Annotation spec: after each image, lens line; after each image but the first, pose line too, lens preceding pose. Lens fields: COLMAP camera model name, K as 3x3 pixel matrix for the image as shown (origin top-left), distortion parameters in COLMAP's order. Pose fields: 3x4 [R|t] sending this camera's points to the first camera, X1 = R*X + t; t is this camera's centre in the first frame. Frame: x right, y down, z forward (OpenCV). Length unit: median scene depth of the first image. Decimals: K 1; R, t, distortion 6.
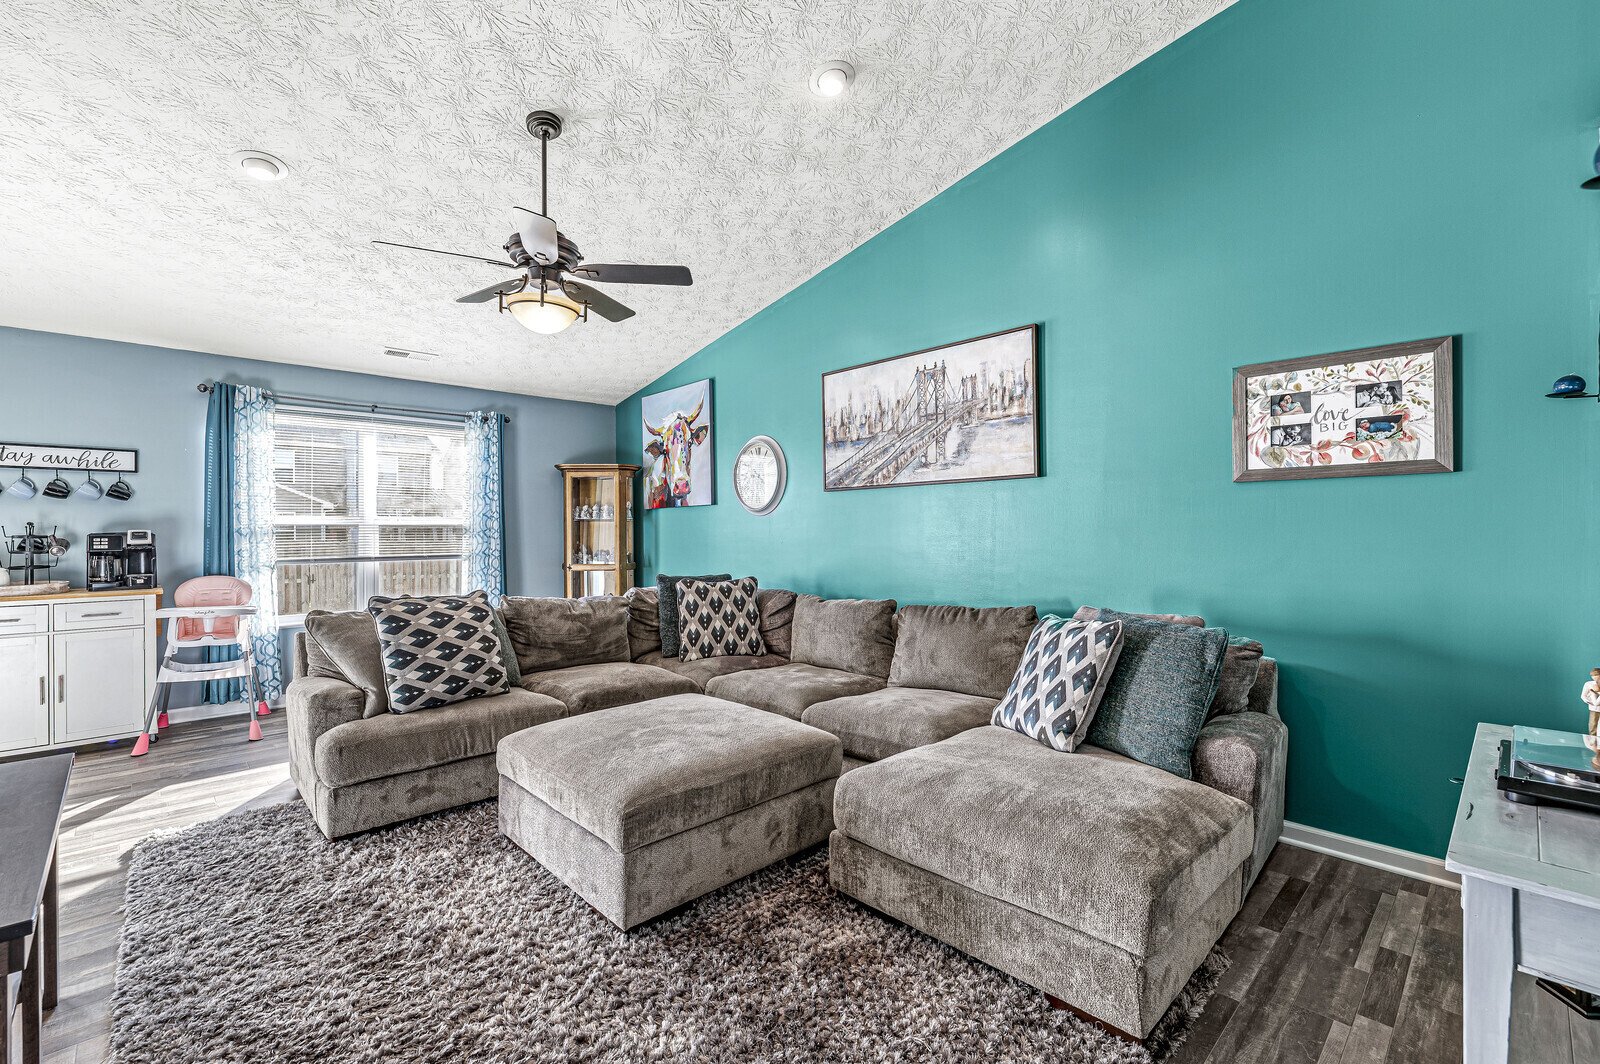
lens RADIAL K [[695.1, 0, 795.9], [0, 695.1, 528.8], [0, 0, 1]] dist [-0.002347, 0.000749]
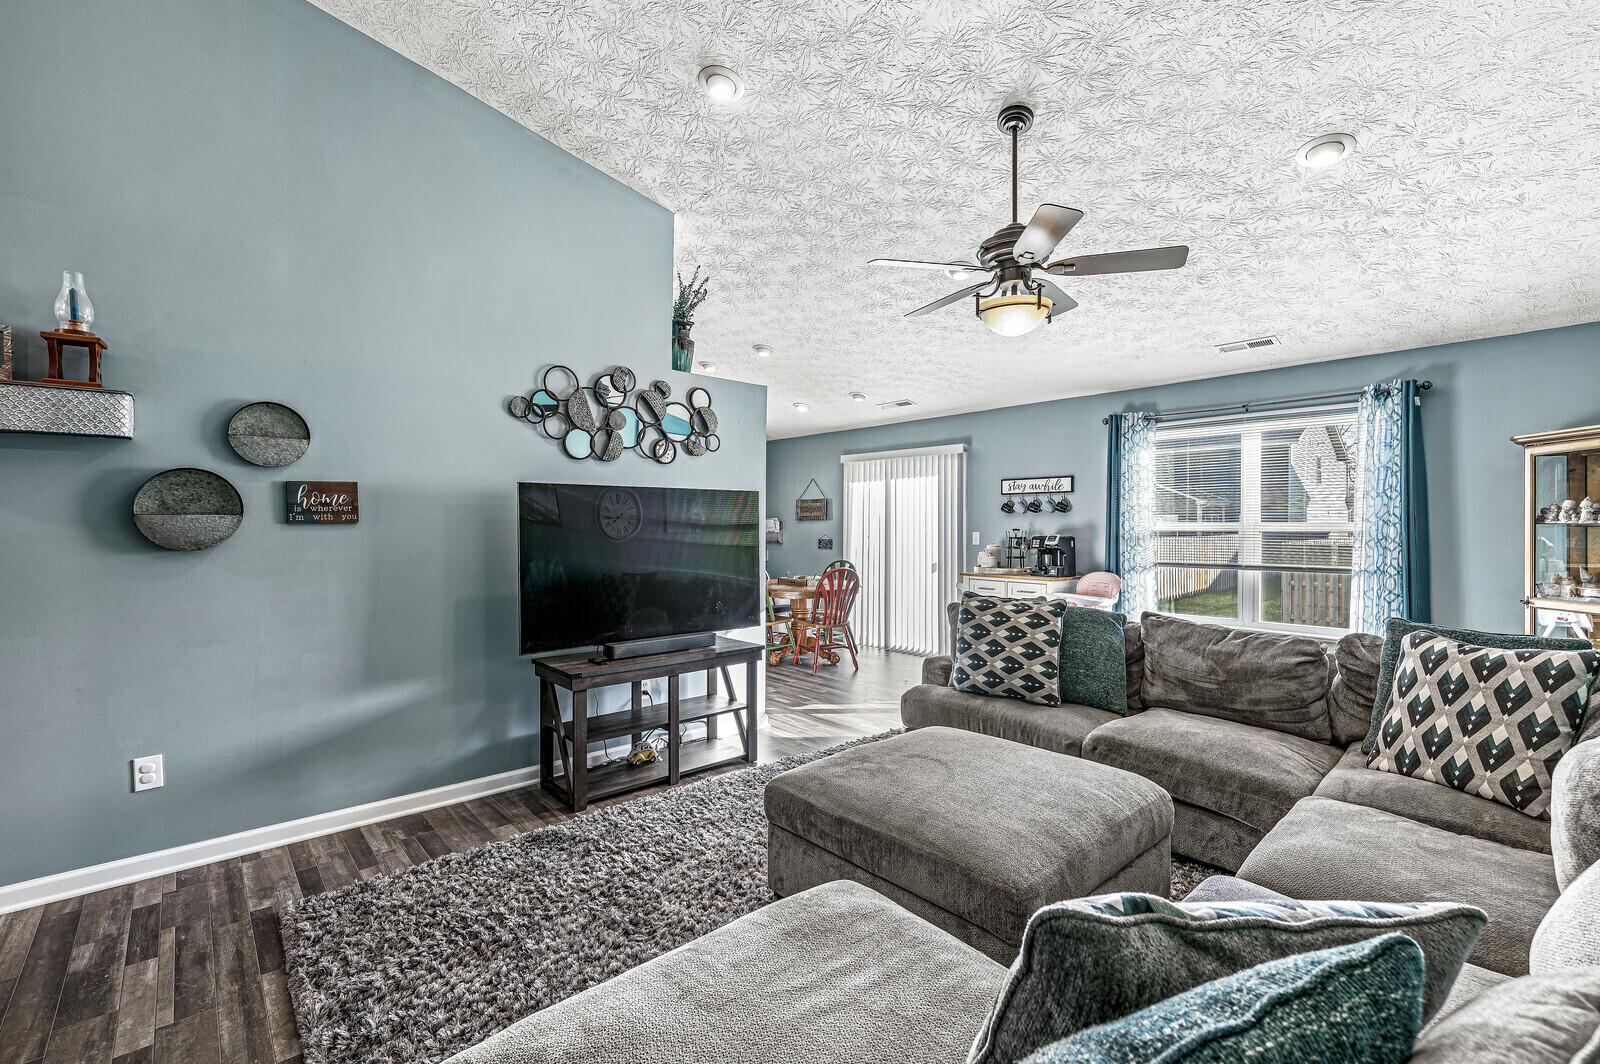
lens RADIAL K [[695.1, 0, 804.8], [0, 695.1, 531.5], [0, 0, 1]] dist [-0.002347, 0.000749]
pose [[-0.031767, 0.007886, -0.999464, 0.470704], [-0.006330, 0.999947, 0.008091, -0.012471], [0.999475, 0.006584, -0.031716, 0.567248]]
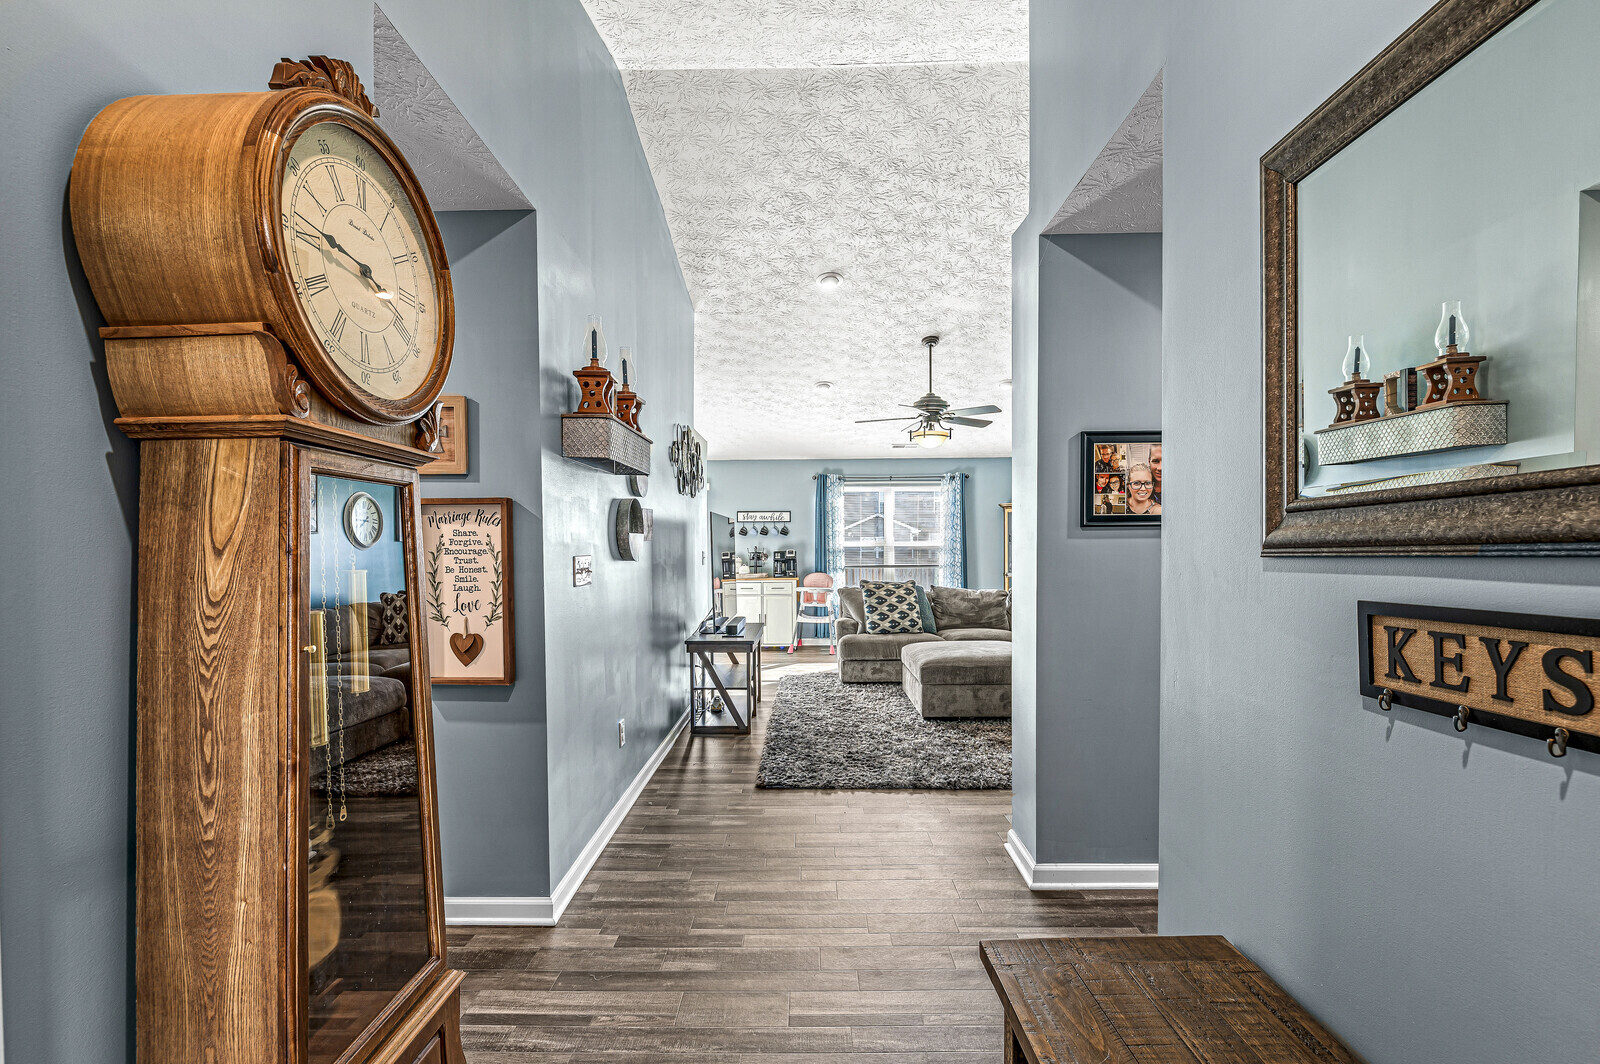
lens RADIAL K [[695.1, 0, 797.9], [0, 695.1, 567.7], [0, 0, 1]] dist [-0.002347, 0.000749]
pose [[0.711343, 0.015365, -0.702678, 0.578024], [0.003871, 0.999660, 0.025778, 0.002362], [0.702835, -0.021057, 0.711041, -0.508357]]
